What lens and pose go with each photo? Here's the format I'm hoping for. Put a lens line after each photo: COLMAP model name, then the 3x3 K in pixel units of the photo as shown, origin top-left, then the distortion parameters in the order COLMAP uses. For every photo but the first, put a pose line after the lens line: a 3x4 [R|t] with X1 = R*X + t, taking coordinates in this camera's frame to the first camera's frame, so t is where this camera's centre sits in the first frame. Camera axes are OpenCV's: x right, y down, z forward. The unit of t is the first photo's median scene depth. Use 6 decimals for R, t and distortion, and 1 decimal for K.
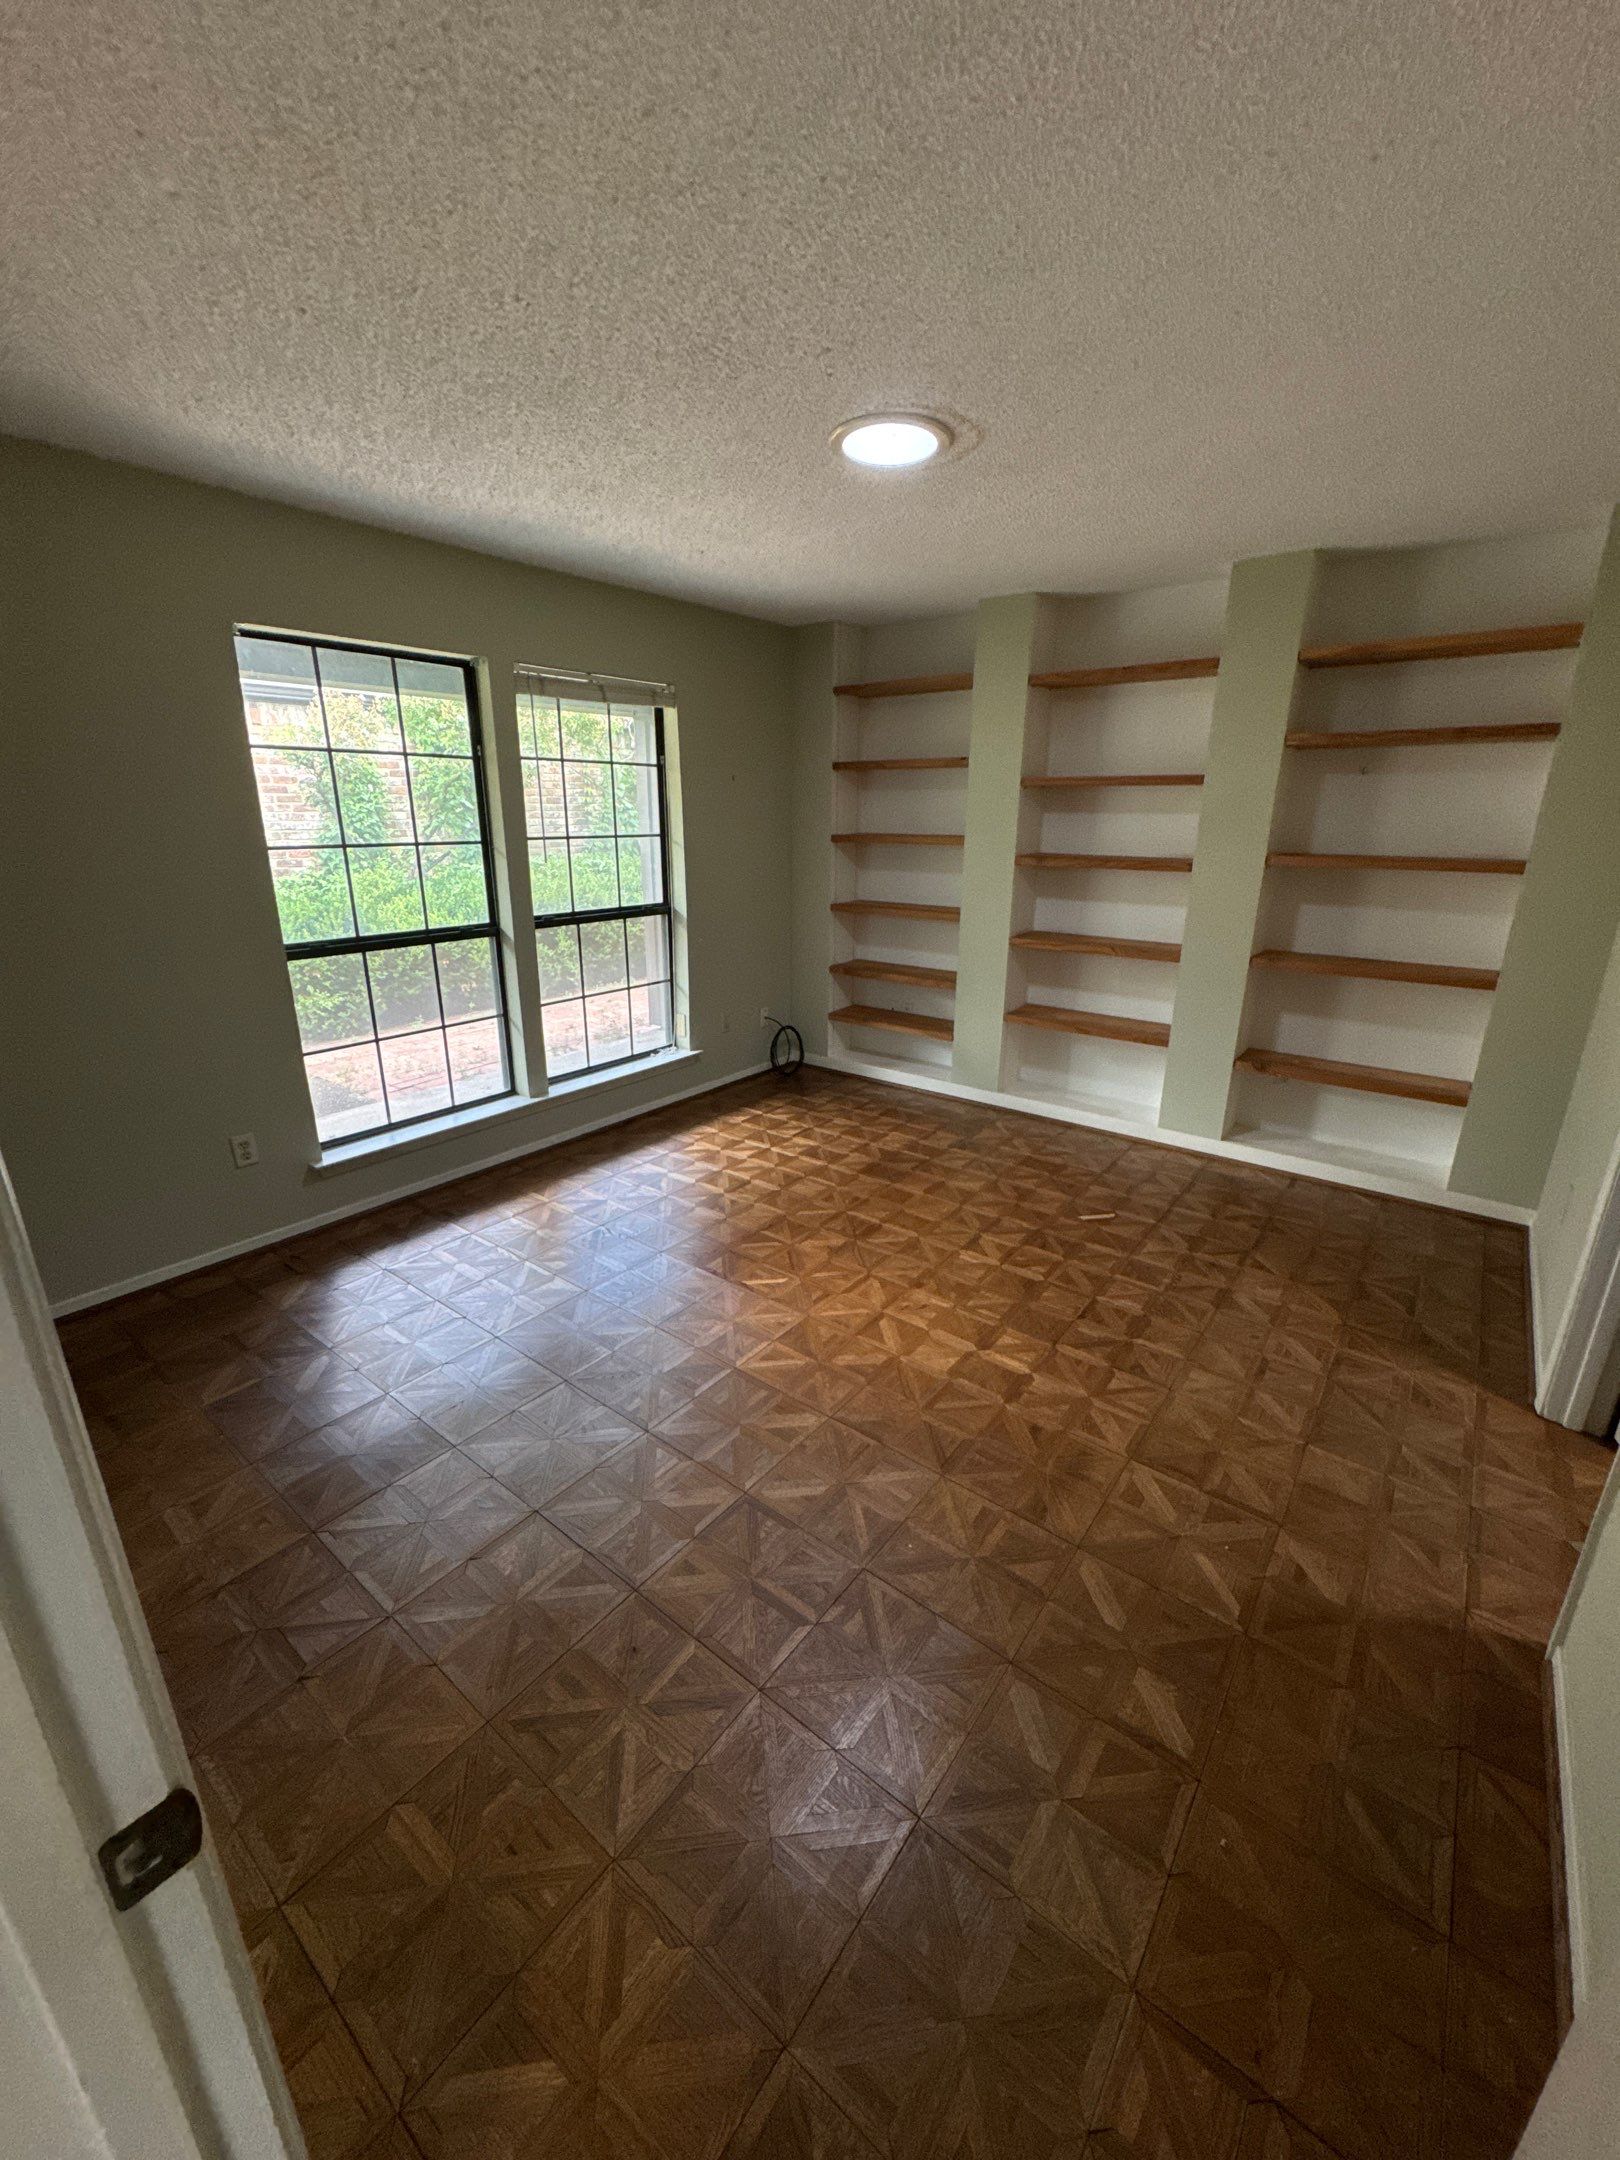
lens RADIAL K [[862.9, 0, 810.0], [0, 862.9, 1080.0], [0, 0, 1]] dist [-0.002765, 0.000704]
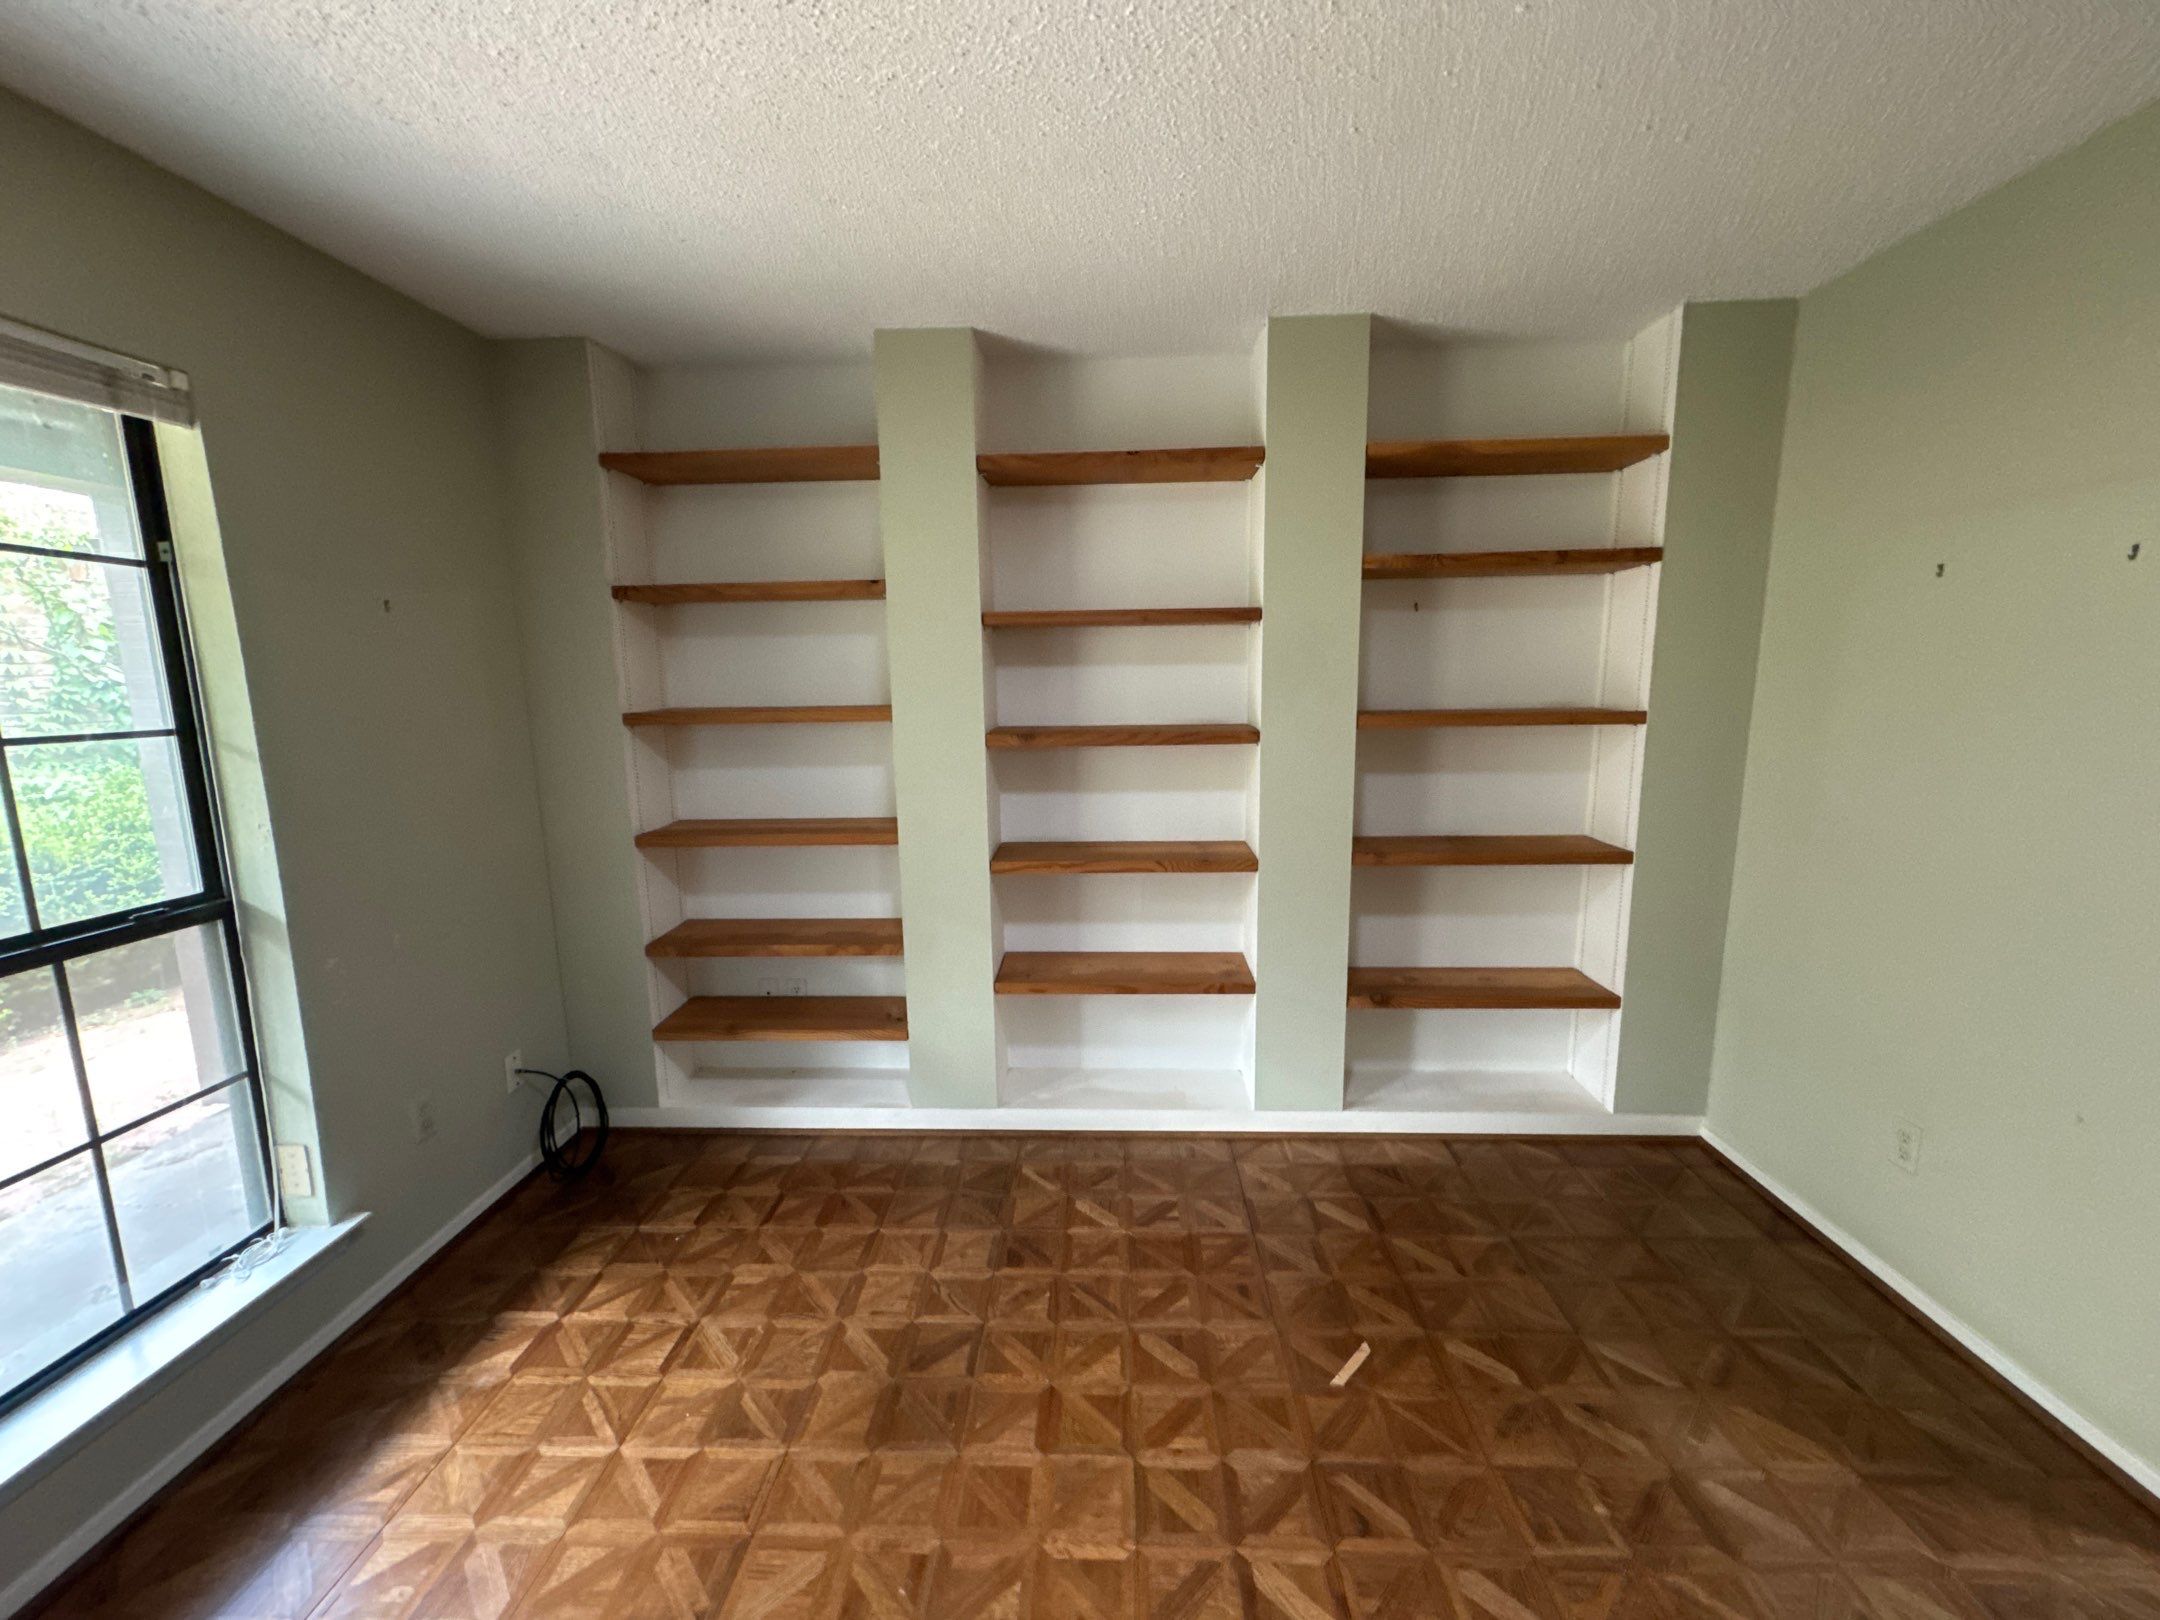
lens RADIAL K [[862.9, 0, 1084.7], [0, 862.9, 811.8], [0, 0, 1]] dist [-0.002765, 0.000704]
pose [[0.813616, -0.106909, 0.571489, -0.063878], [0.191943, 0.977229, -0.090453, -0.132583], [-0.548806, 0.183287, 0.815609, 0.456920]]
